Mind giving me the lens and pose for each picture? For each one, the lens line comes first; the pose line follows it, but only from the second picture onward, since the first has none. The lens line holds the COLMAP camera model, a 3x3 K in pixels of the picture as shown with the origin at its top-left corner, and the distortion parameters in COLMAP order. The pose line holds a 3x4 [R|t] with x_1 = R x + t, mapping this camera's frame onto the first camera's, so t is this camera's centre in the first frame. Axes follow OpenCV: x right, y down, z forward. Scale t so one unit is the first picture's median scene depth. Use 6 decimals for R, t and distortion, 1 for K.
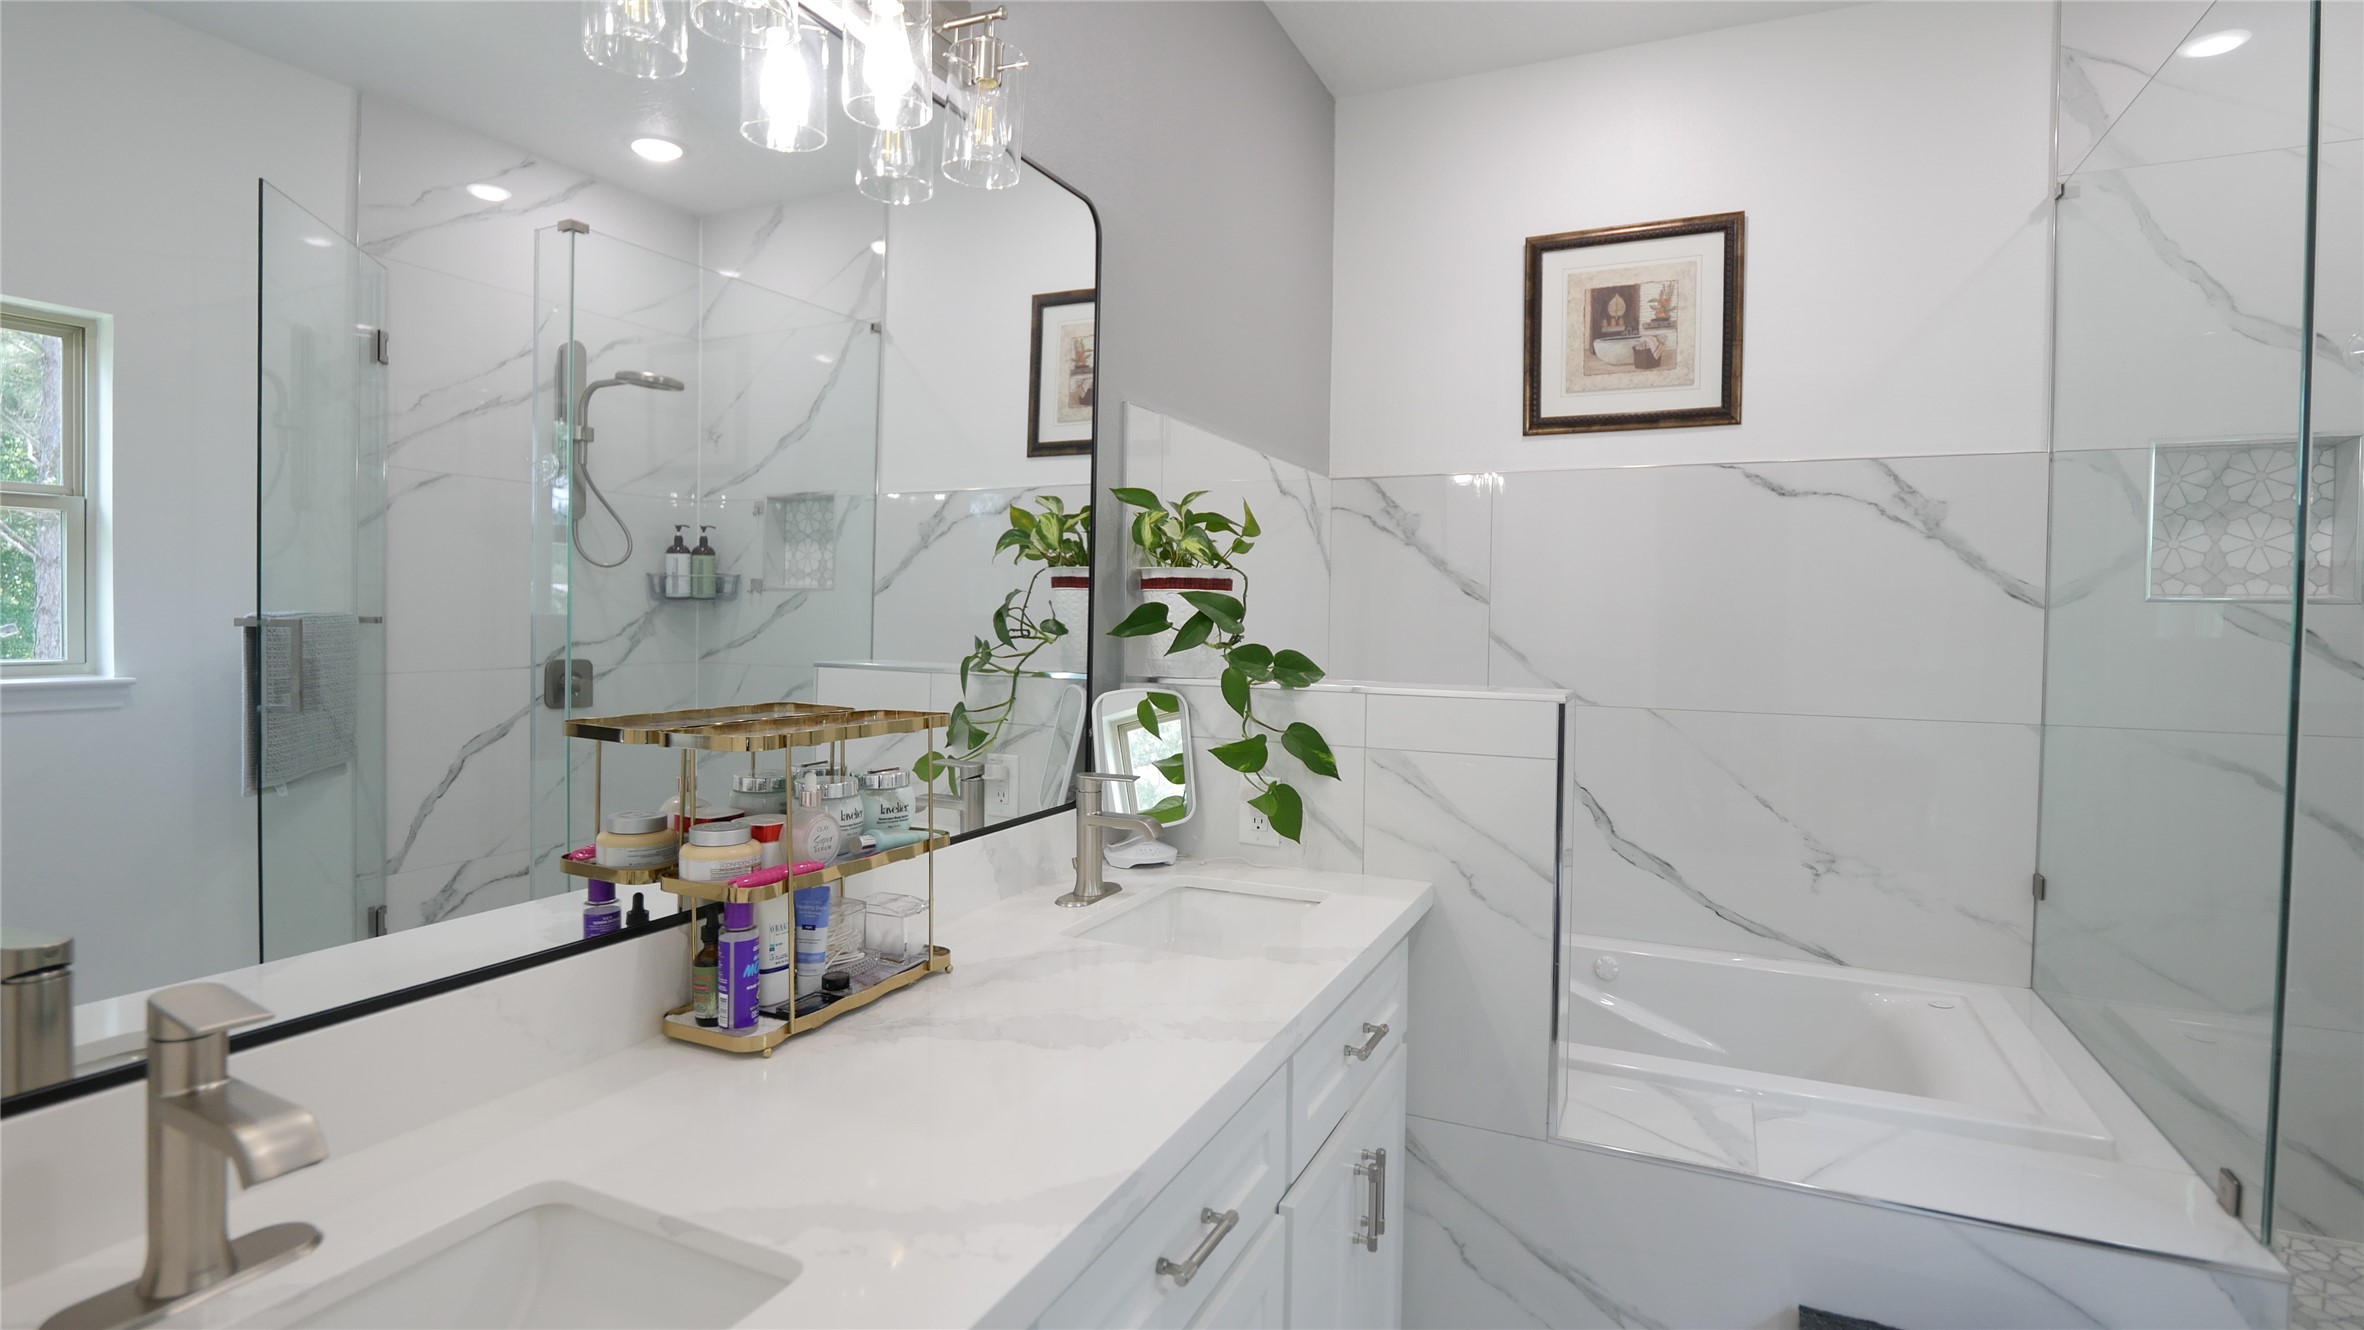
lens RADIAL K [[1132.5, 0, 1184.3], [0, 1132.5, 649.2], [0, 0, 1]] dist [-0.016868, -0.000182]
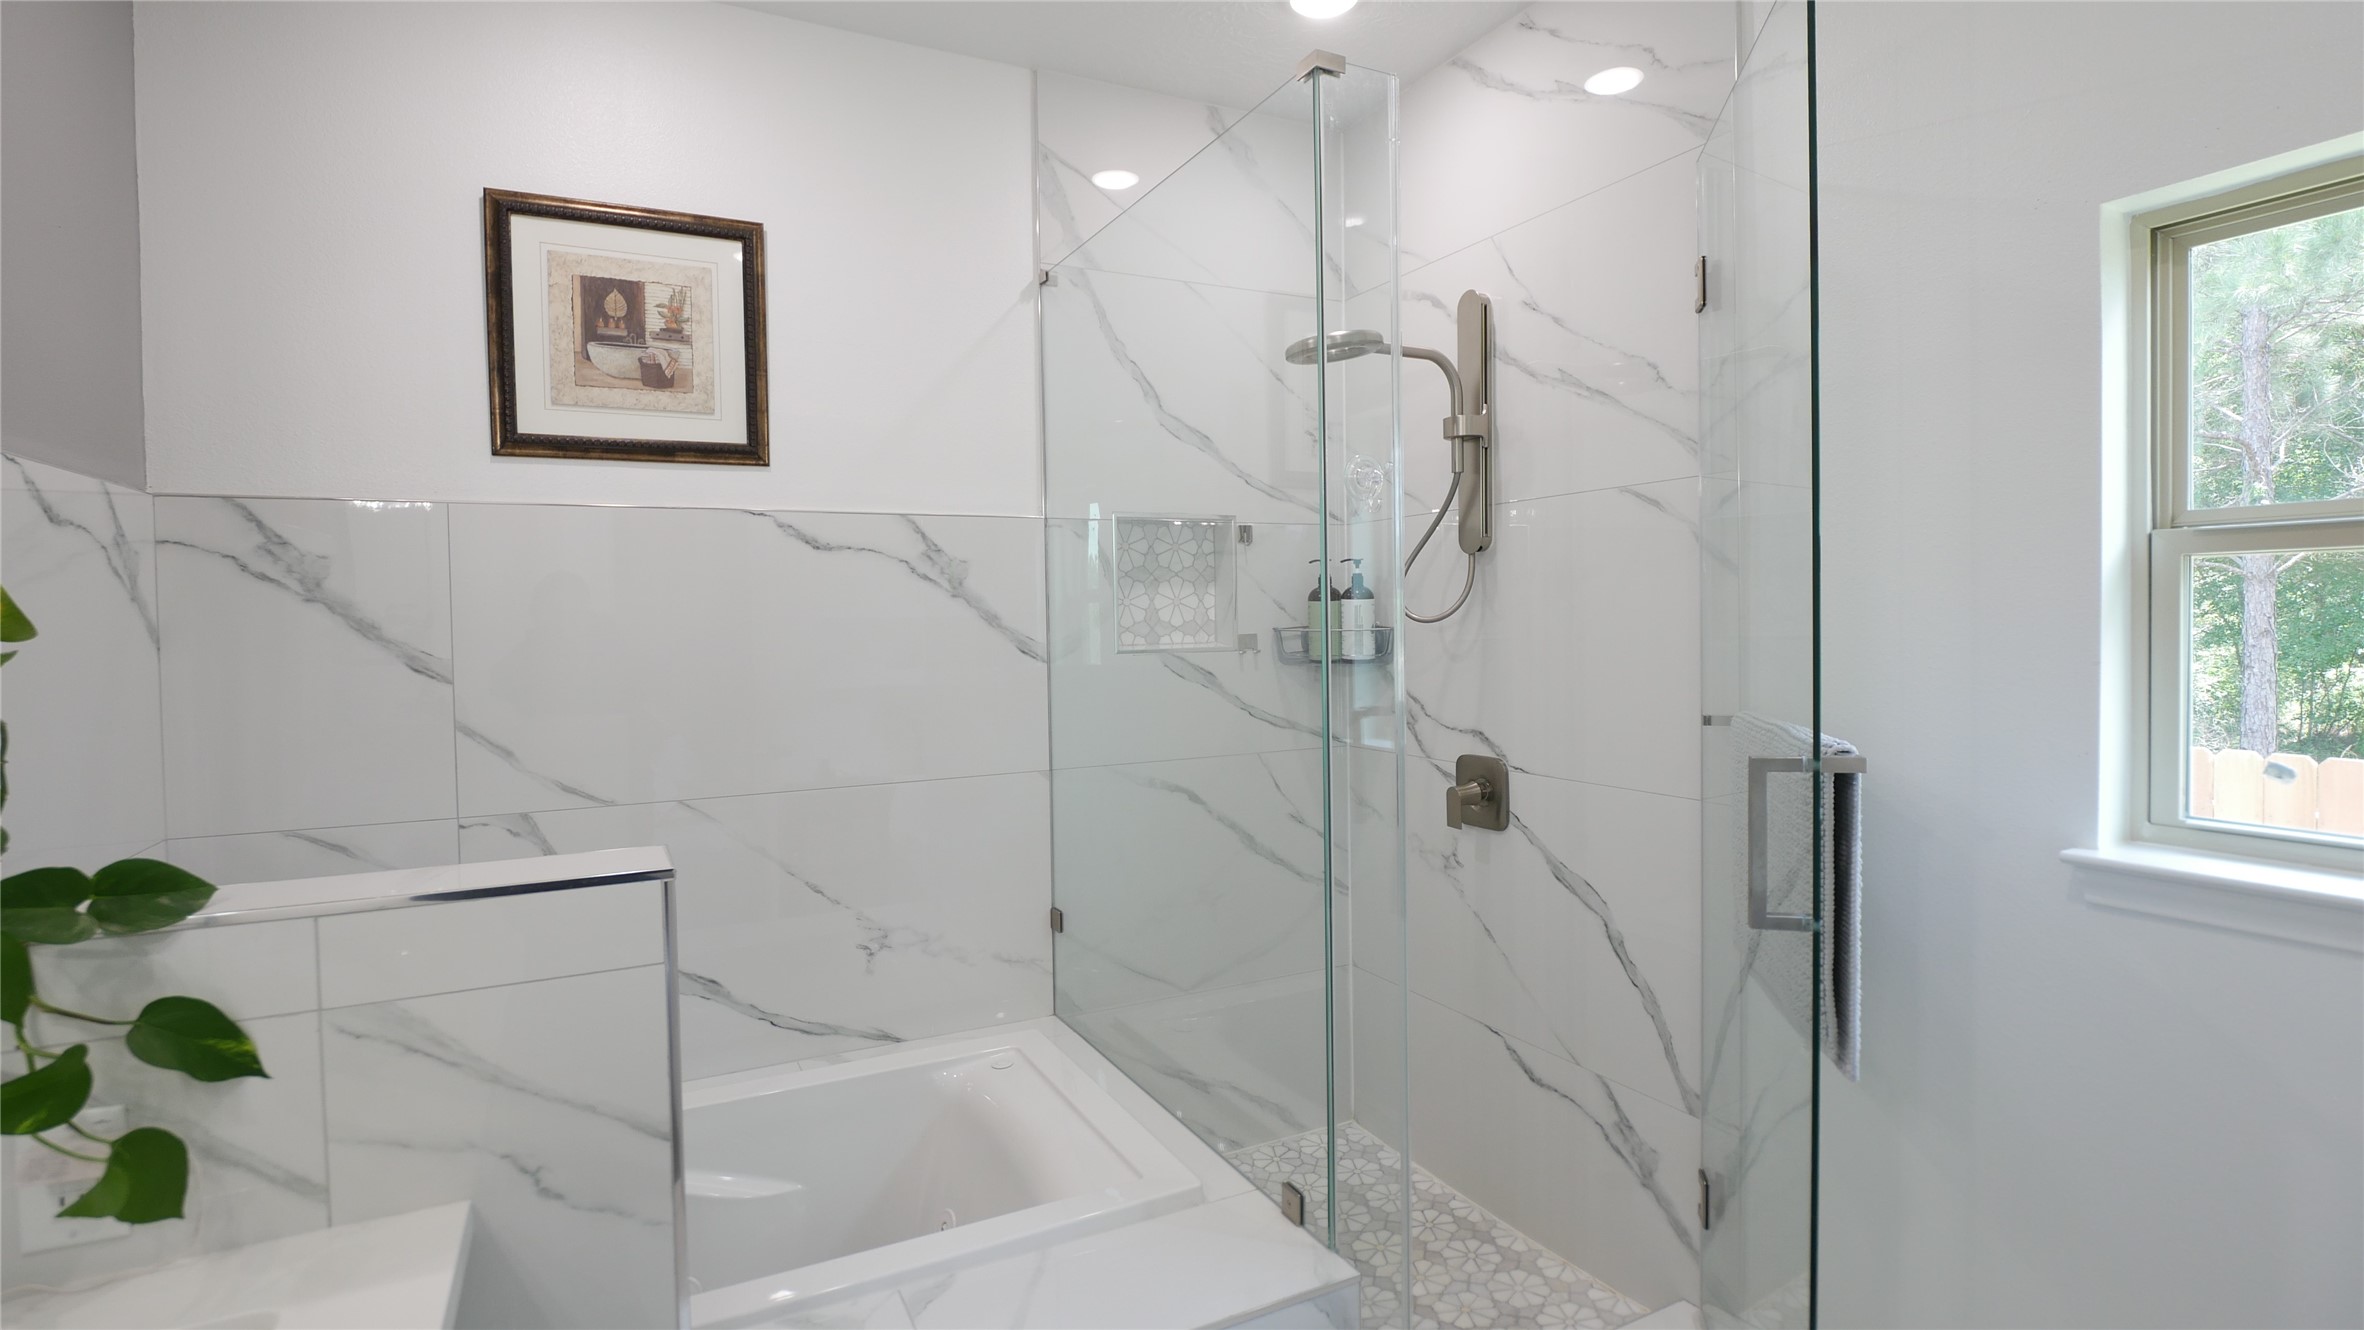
lens RADIAL K [[1132.5, 0, 1184.3], [0, 1132.5, 649.2], [0, 0, 1]] dist [-0.016868, -0.000182]
pose [[0.618512, -0.043446, 0.784573, -0.004542], [0.045080, 0.998788, 0.019770, -0.059716], [-0.784481, 0.023141, 0.619721, 0.202540]]
